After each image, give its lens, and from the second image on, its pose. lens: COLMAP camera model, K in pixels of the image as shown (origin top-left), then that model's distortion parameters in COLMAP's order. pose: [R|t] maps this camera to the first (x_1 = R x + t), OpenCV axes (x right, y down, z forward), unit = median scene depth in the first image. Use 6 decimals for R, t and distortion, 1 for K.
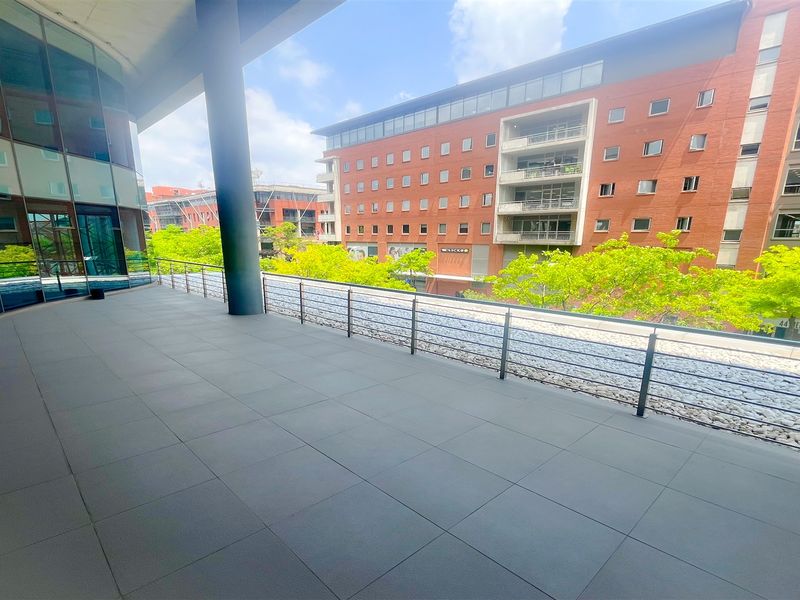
lens RADIAL K [[326.2, 0, 399.8], [0, 326.2, 300.0], [0, 0, 1]] dist [0.002239, -0.000100]
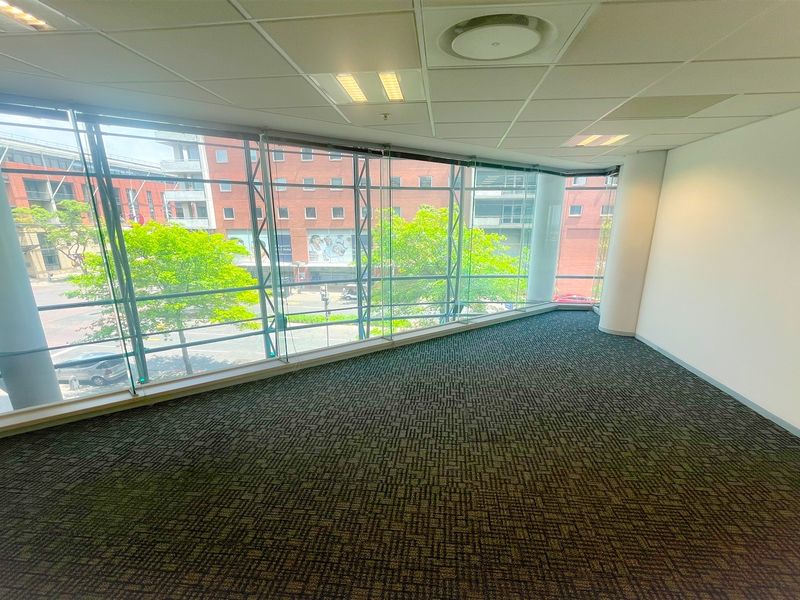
lens RADIAL K [[326.2, 0, 403.9], [0, 326.2, 302.6], [0, 0, 1]] dist [0.002239, -0.000100]
pose [[0.847184, -0.134369, 0.514028, -0.240977], [0.106527, 0.990803, 0.083431, -0.032217], [-0.520511, -0.015924, 0.853706, 0.155391]]
